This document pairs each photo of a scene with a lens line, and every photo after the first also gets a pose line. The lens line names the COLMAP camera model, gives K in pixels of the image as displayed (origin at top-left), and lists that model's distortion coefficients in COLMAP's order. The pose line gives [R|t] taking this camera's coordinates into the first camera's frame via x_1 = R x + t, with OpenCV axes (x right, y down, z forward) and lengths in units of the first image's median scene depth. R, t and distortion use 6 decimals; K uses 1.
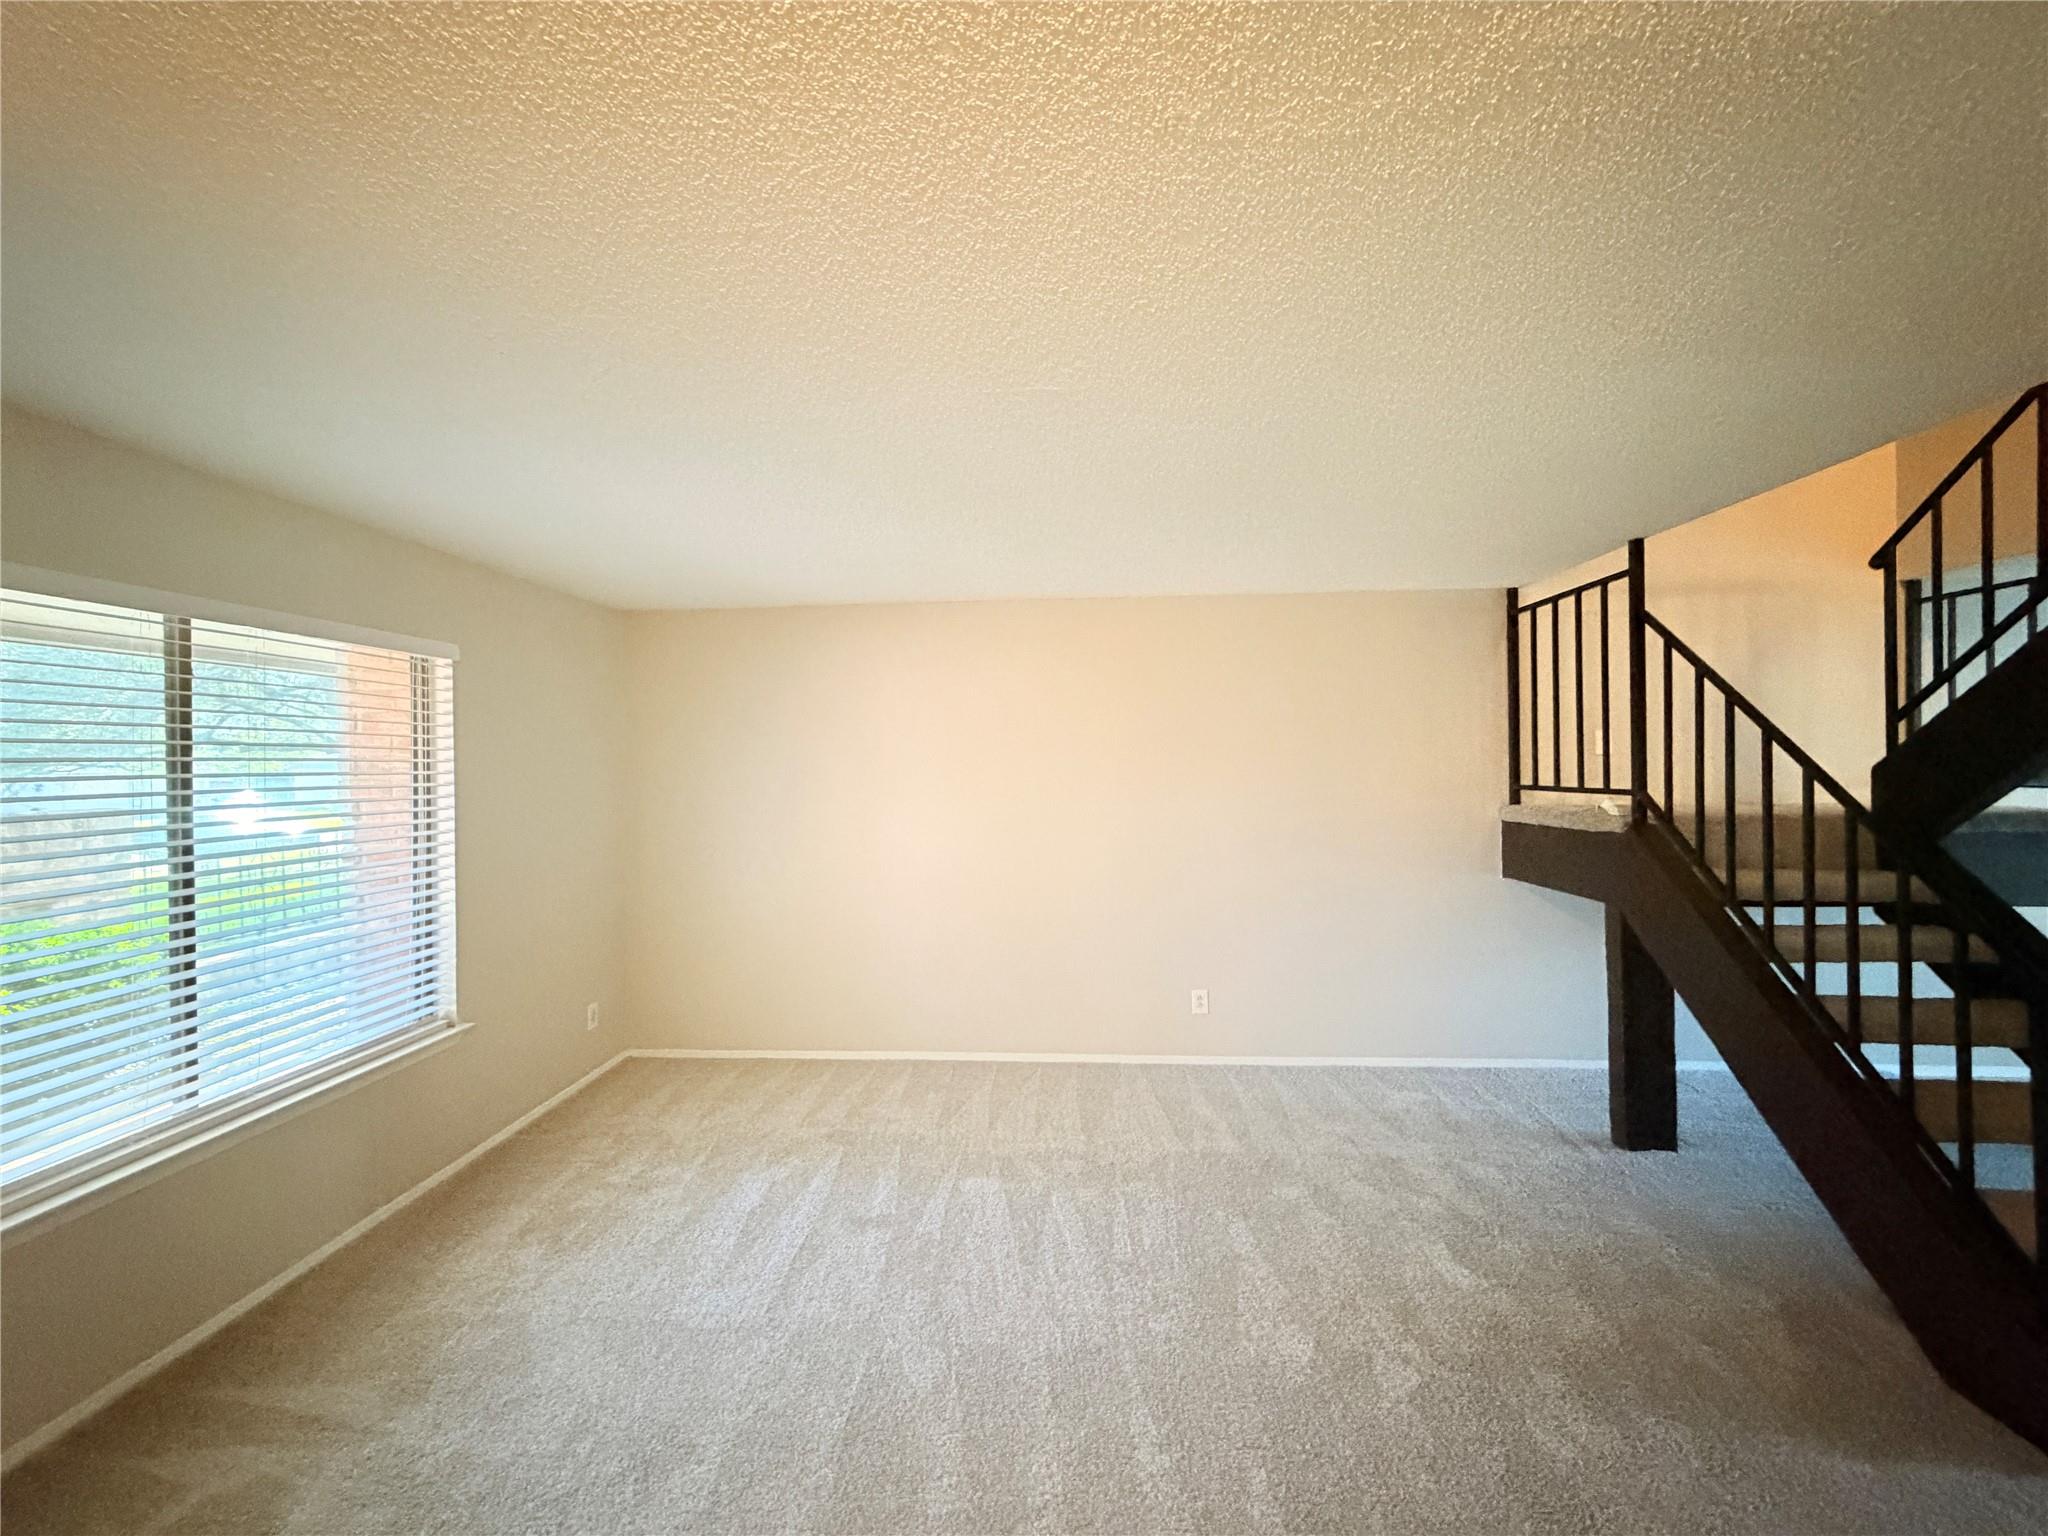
lens RADIAL K [[831.8, 0, 1017.7], [0, 831.8, 758.6], [0, 0, 1]] dist [0.002831, 0.000258]
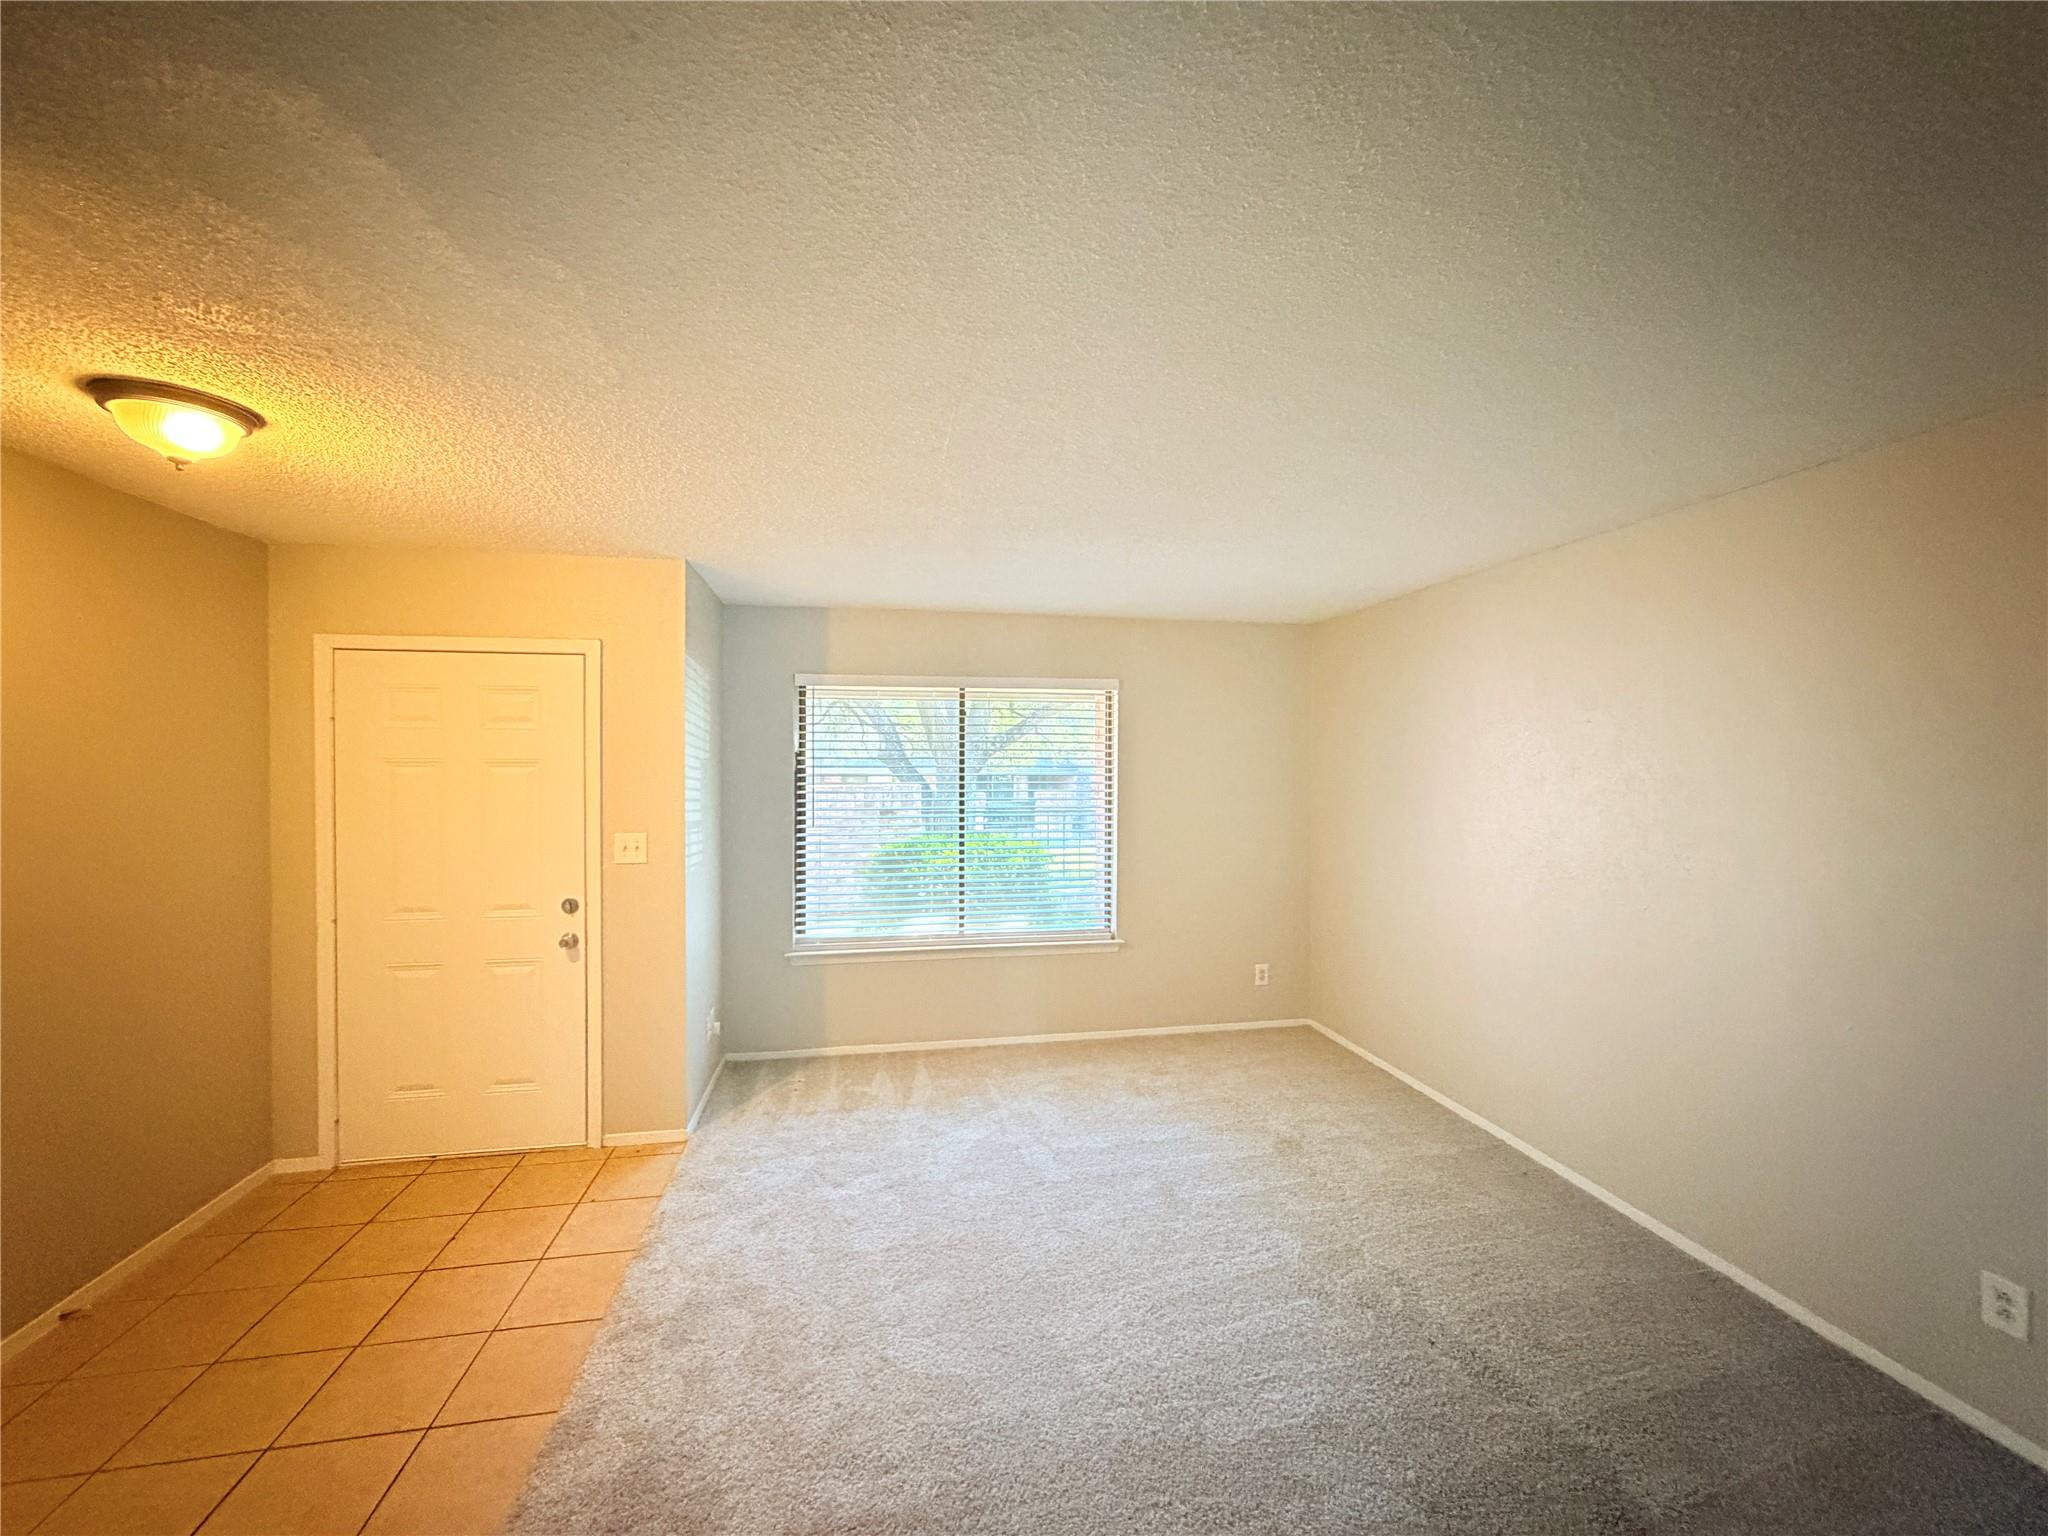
lens RADIAL K [[817.6, 0, 1020.5], [0, 817.6, 769.0], [0, 0, 1]] dist [0.000321, 0.000137]
pose [[0.247330, 0.022750, -0.968664, 0.636512], [-0.009704, 0.999732, 0.021002, -0.005682], [0.968883, 0.004205, 0.247485, 0.458673]]
